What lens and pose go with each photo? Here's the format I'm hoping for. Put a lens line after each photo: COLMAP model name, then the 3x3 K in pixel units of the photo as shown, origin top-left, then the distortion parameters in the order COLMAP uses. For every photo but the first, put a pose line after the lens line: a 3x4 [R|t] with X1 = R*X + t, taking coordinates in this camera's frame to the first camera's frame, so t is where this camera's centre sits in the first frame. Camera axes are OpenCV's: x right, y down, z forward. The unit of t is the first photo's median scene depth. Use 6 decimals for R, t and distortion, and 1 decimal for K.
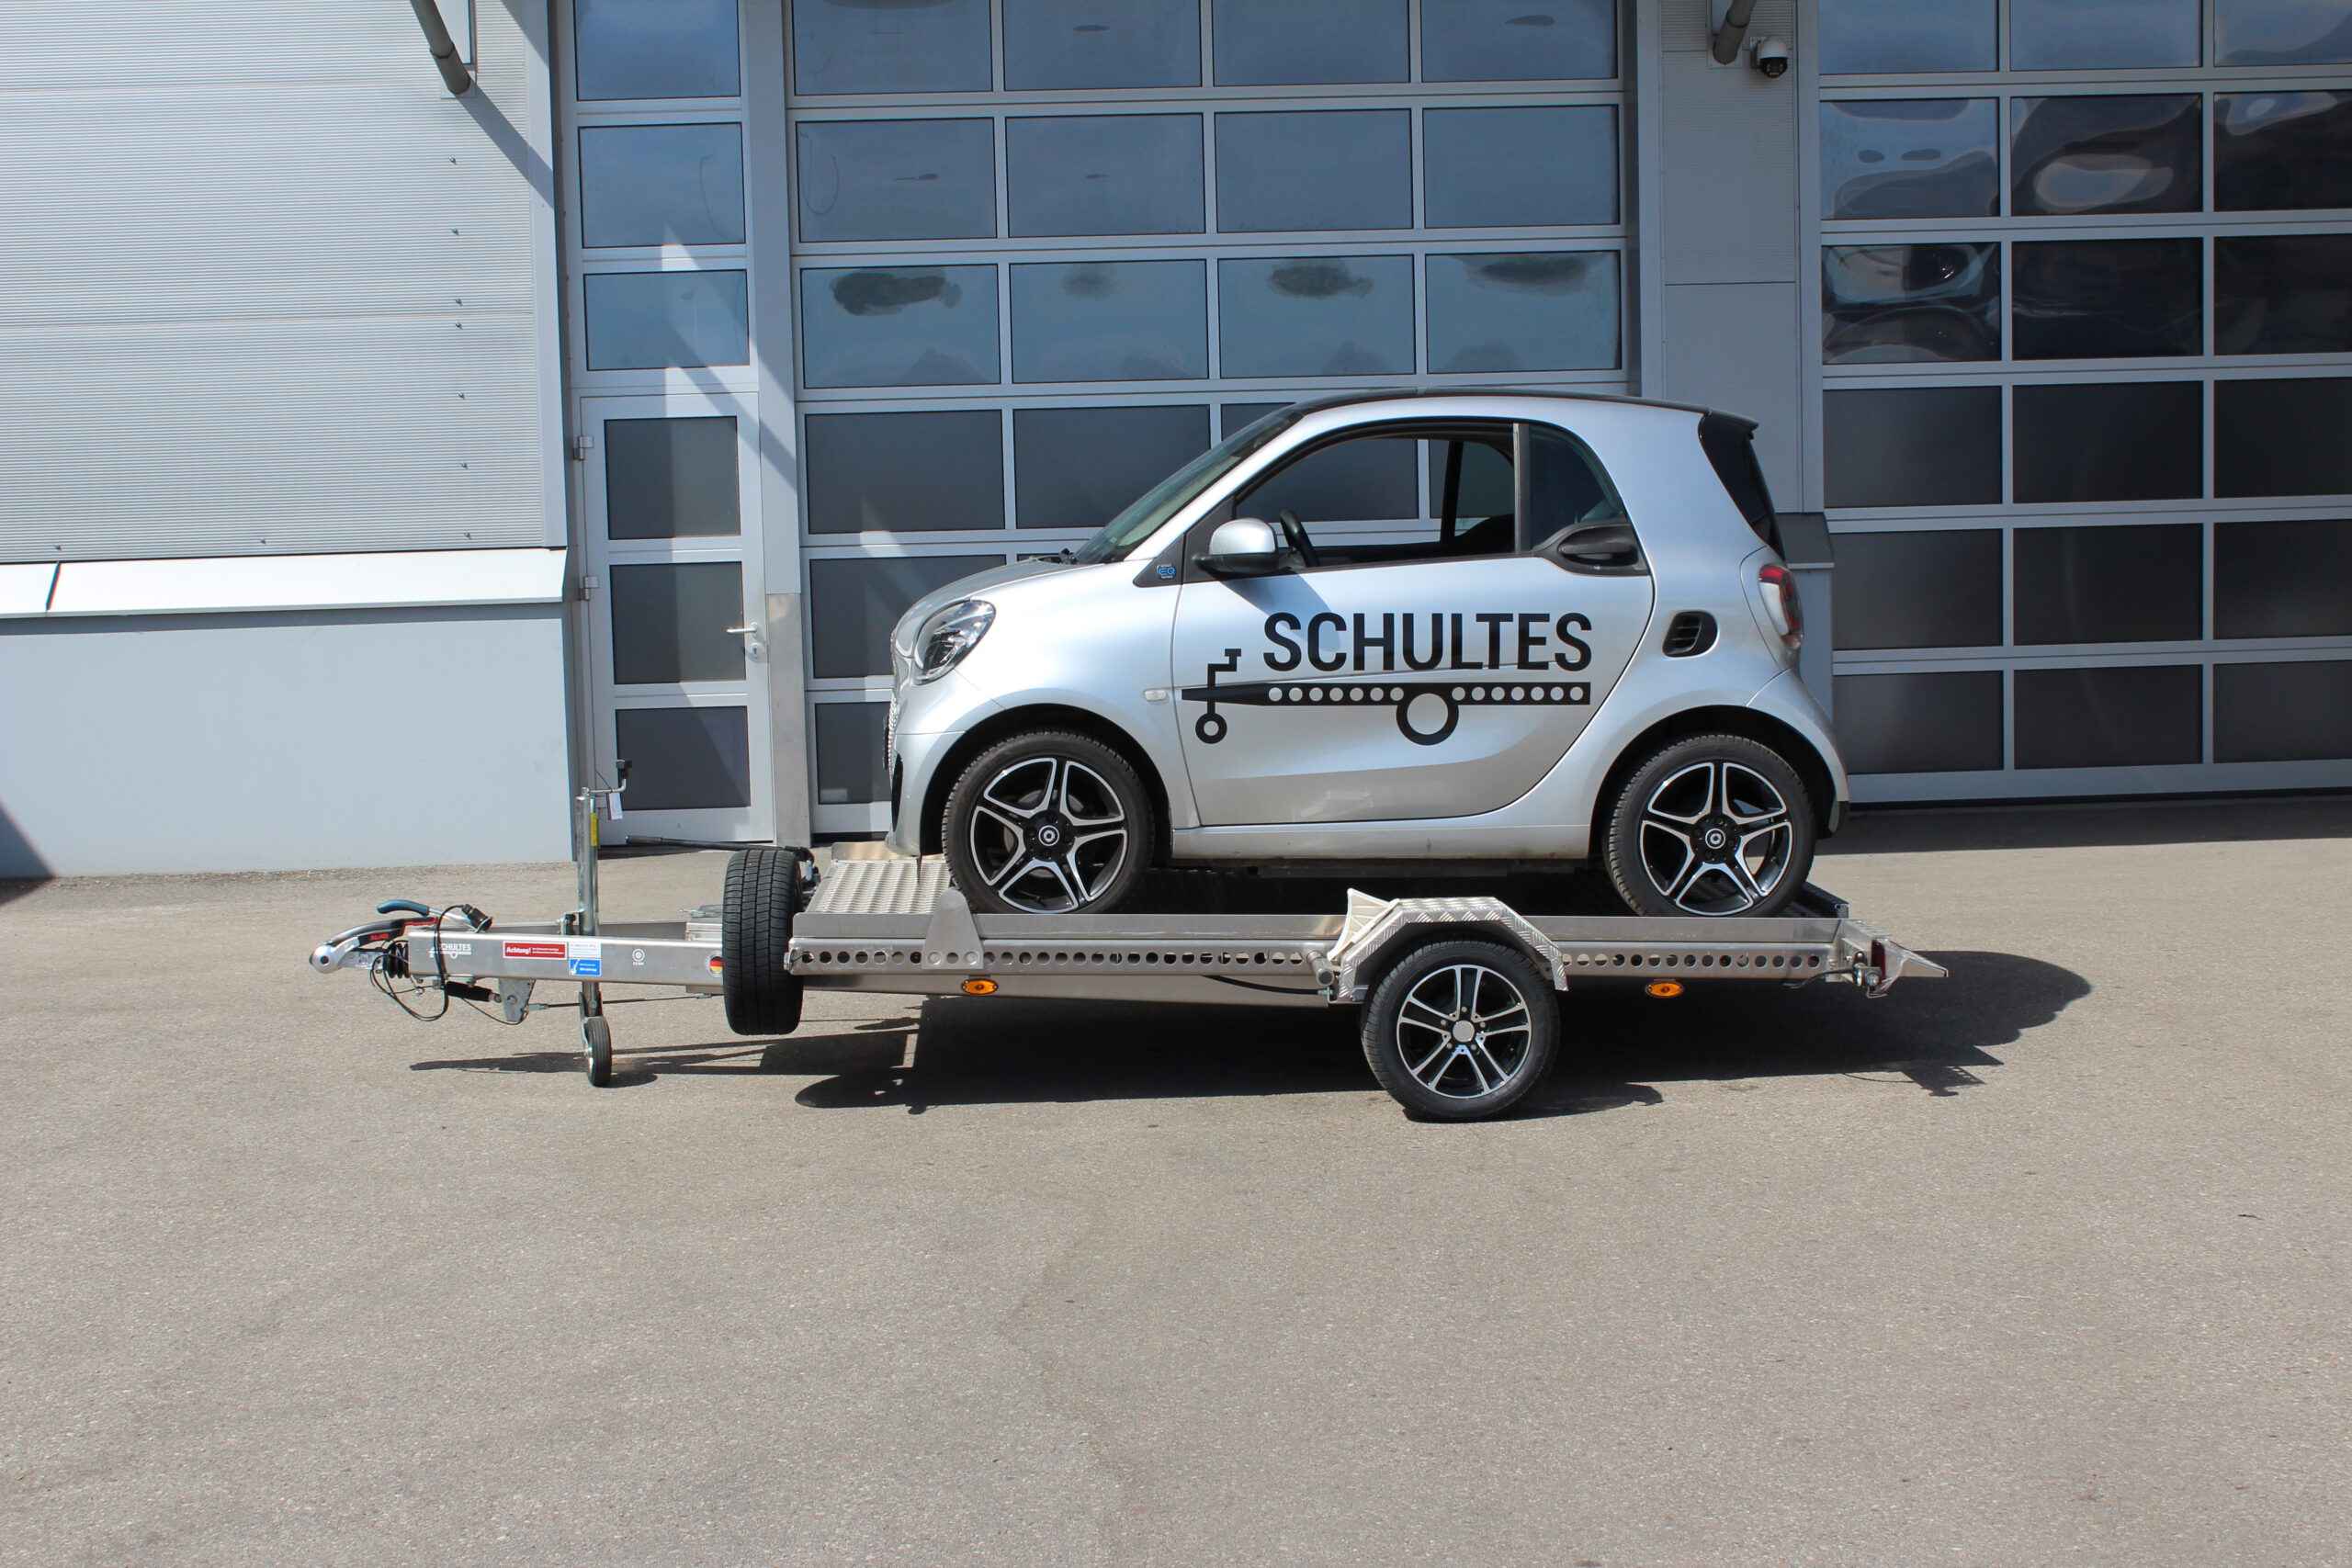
lens RADIAL K [[2918.1, 0, 1171.9], [0, 2918.1, 777.4], [0, 0, 1]] dist [-0.065464, 0.076271]
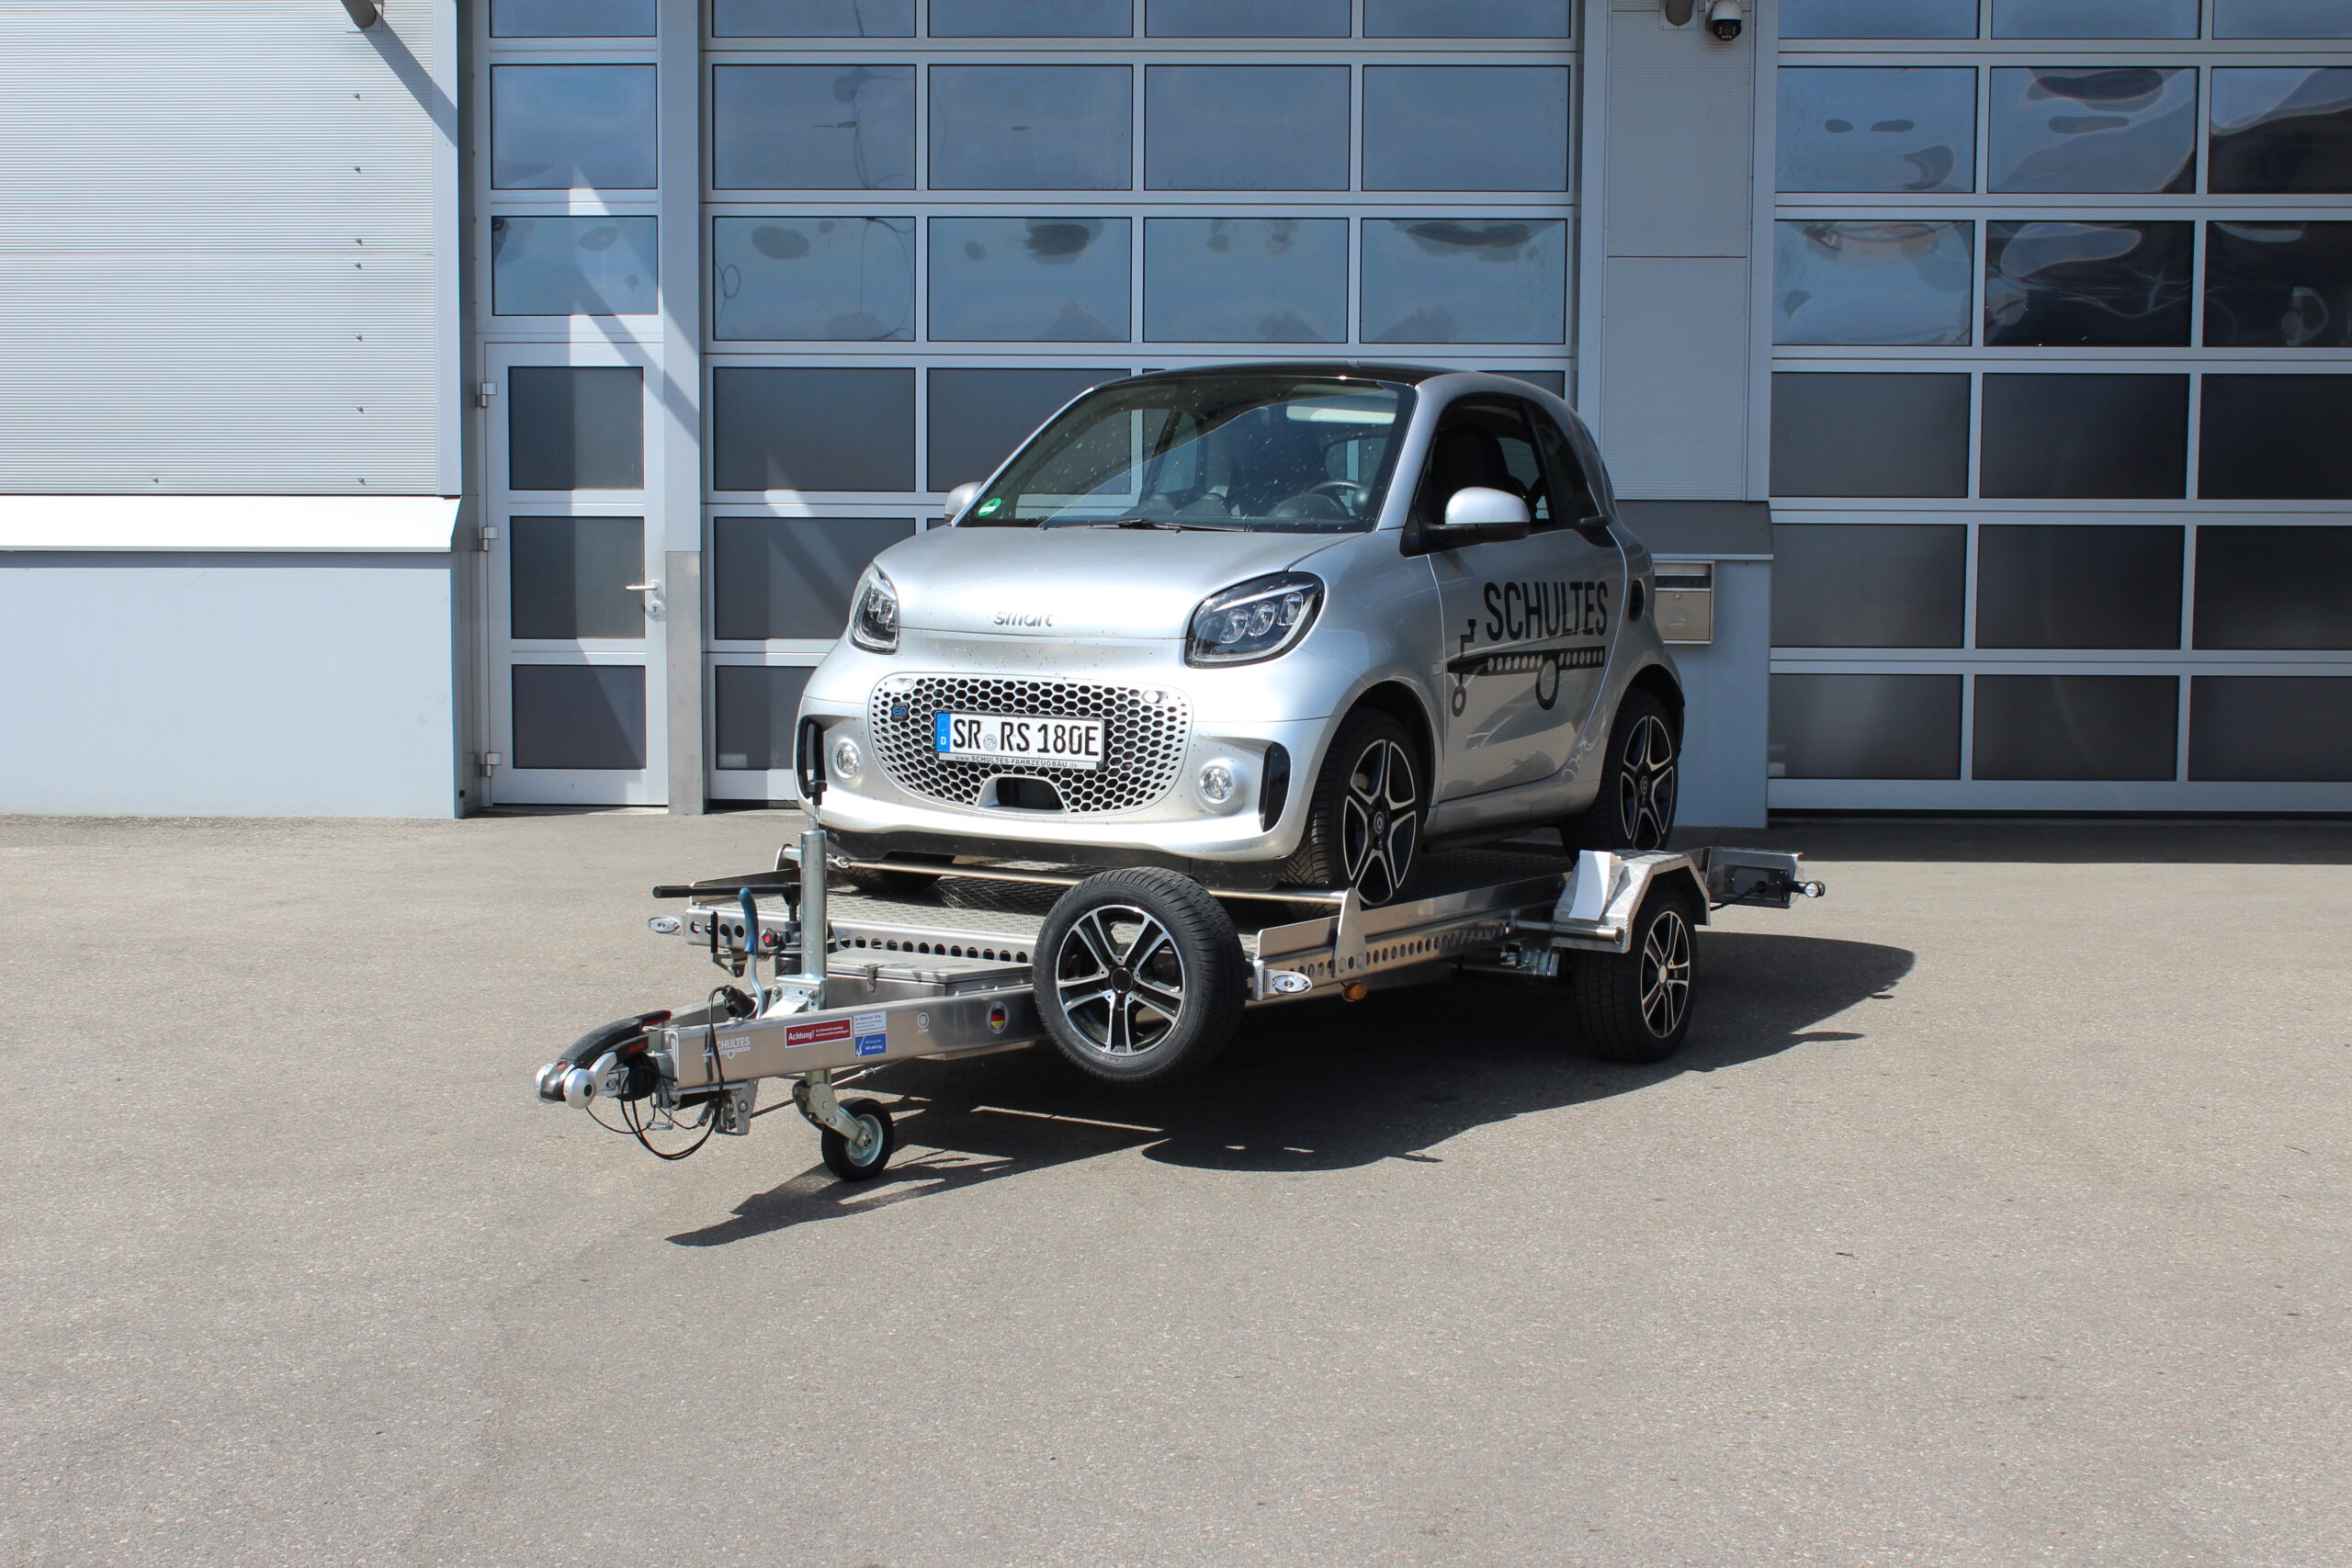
lens RADIAL K [[3055.4, 0, 1166.0], [0, 3055.4, 784.6], [0, 0, 1]] dist [-0.057472, 0.083100]
pose [[0.997428, 0.037504, -0.061085, 0.092322], [-0.036899, 0.999258, 0.011005, -0.002457], [0.061452, -0.008722, 0.998072, -0.005078]]
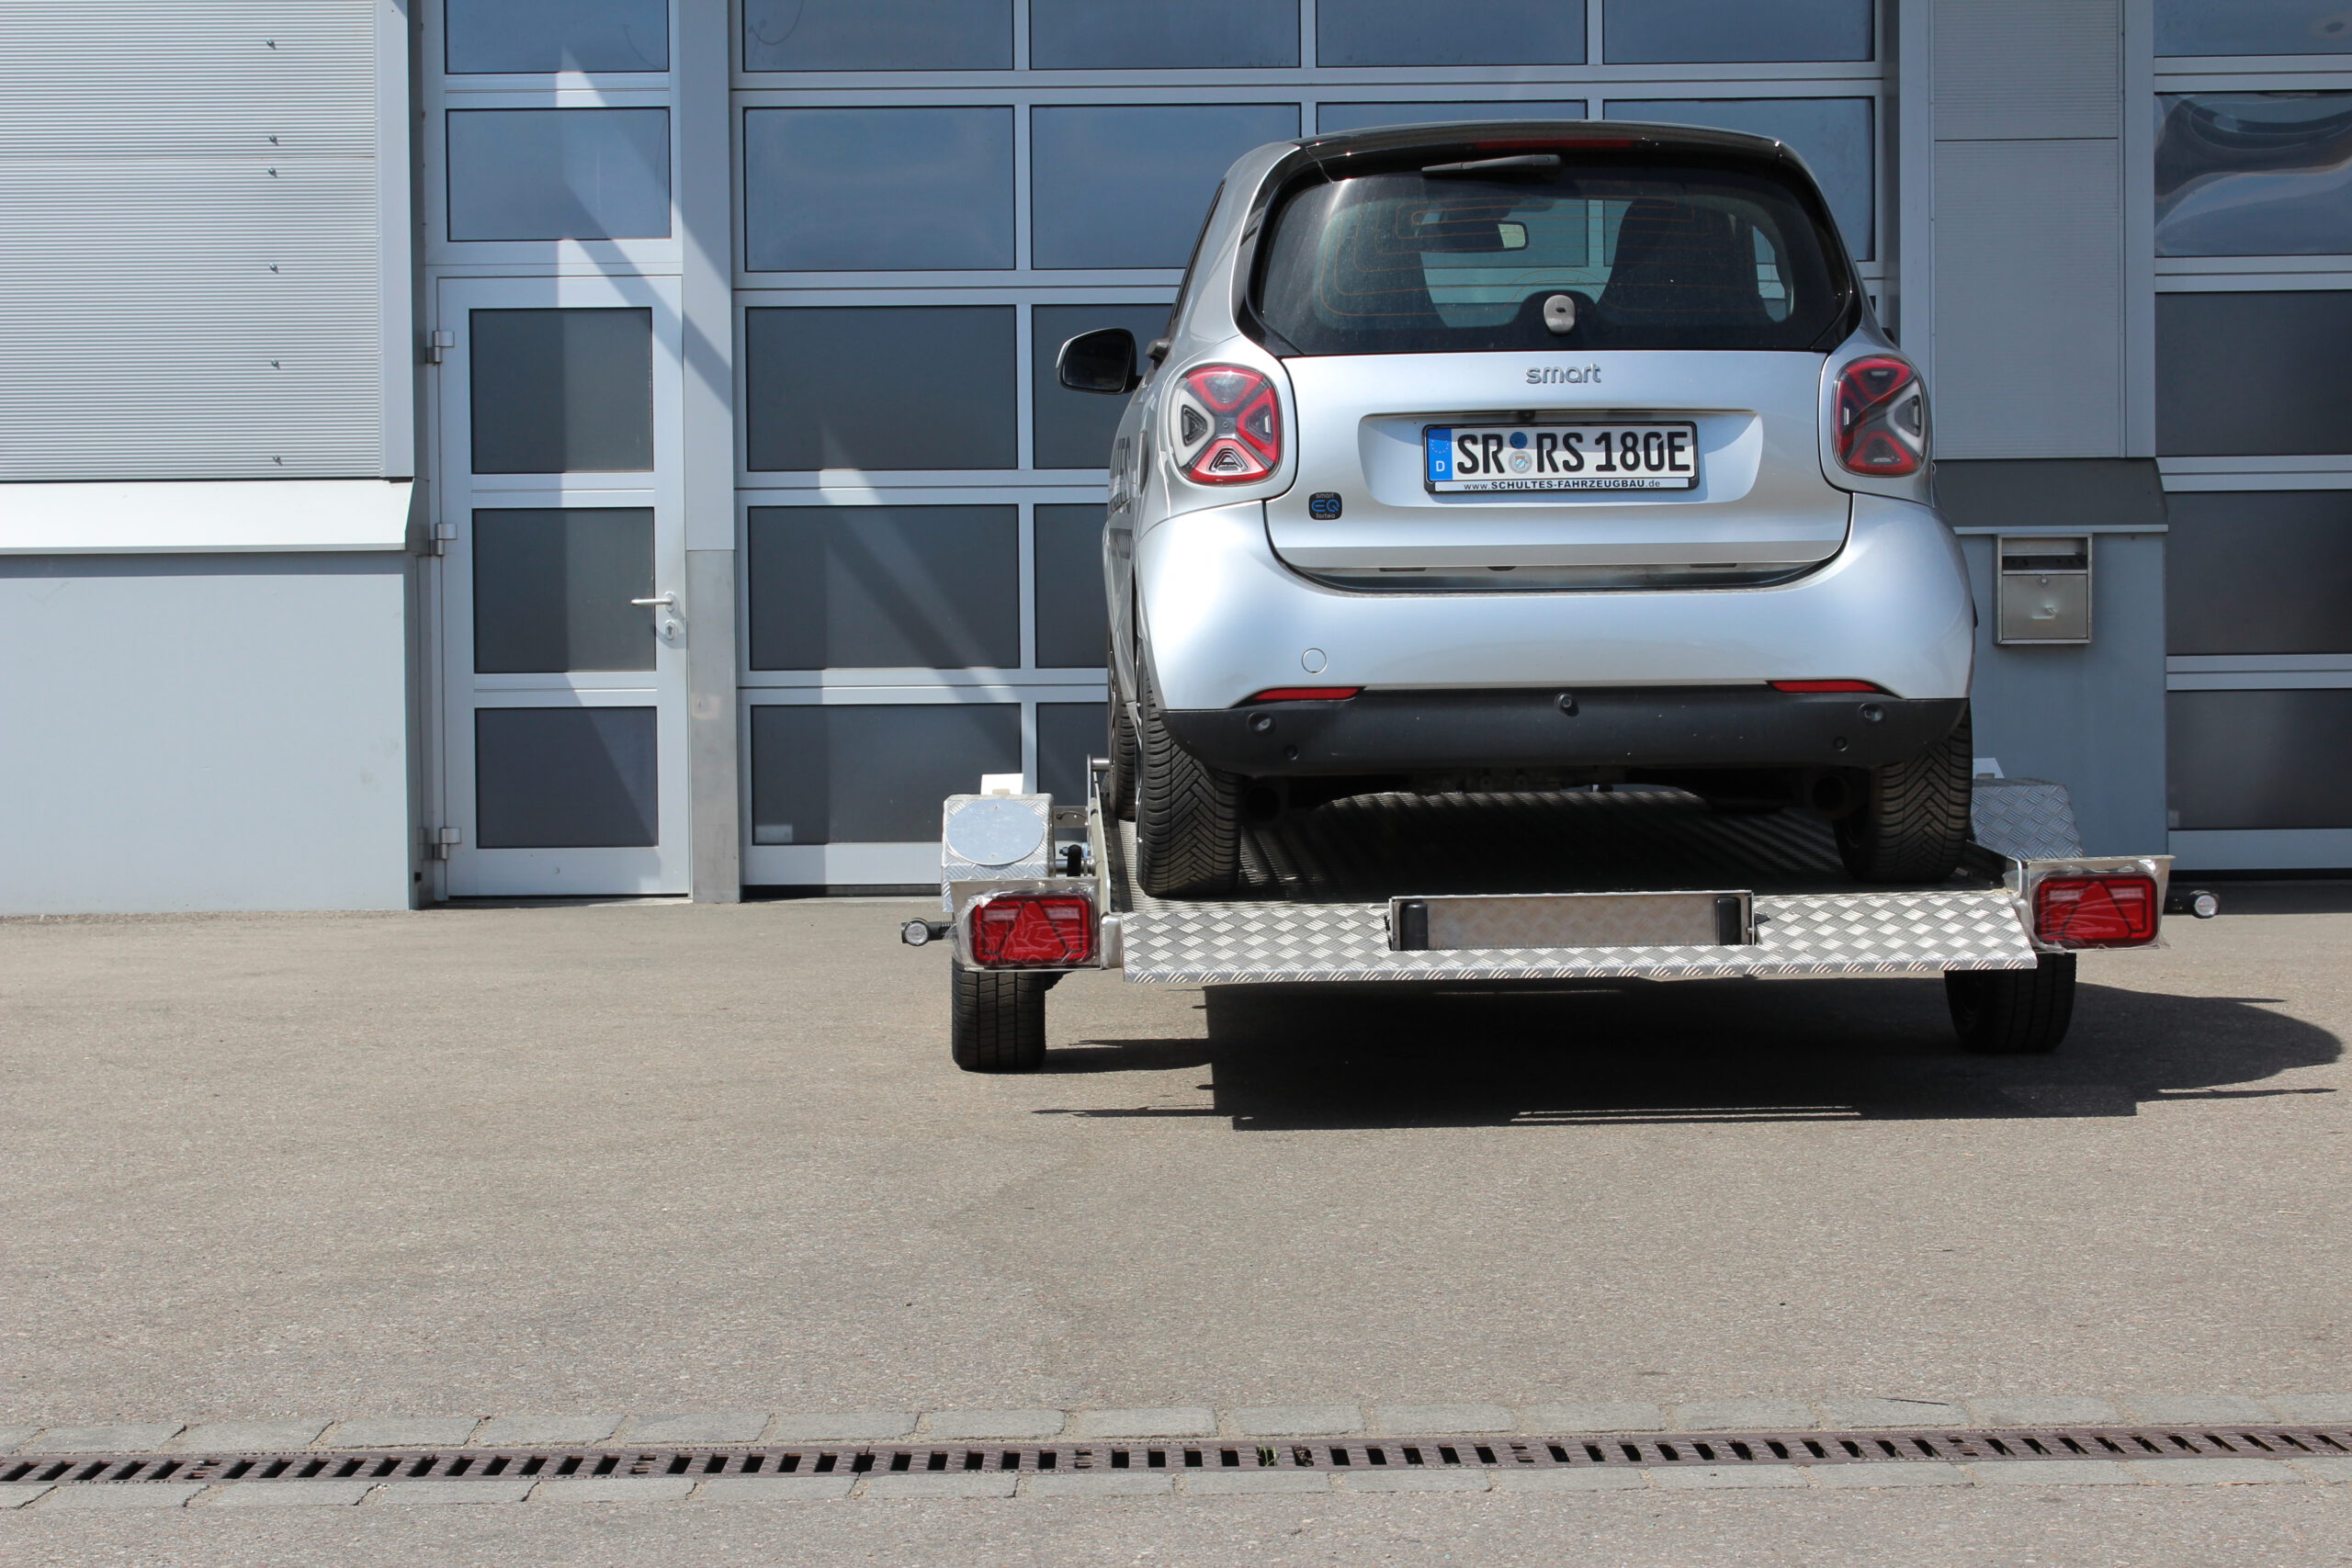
lens RADIAL K [[4240.7, 0, 1177.6], [0, 4240.7, 785.7], [0, 0, 1]] dist [0.019965, 0.168185]
pose [[0.999451, 0.016591, -0.028691, 0.014415], [-0.018328, 0.997946, -0.061382, 0.058282], [0.027614, 0.061874, 0.997702, -0.048028]]
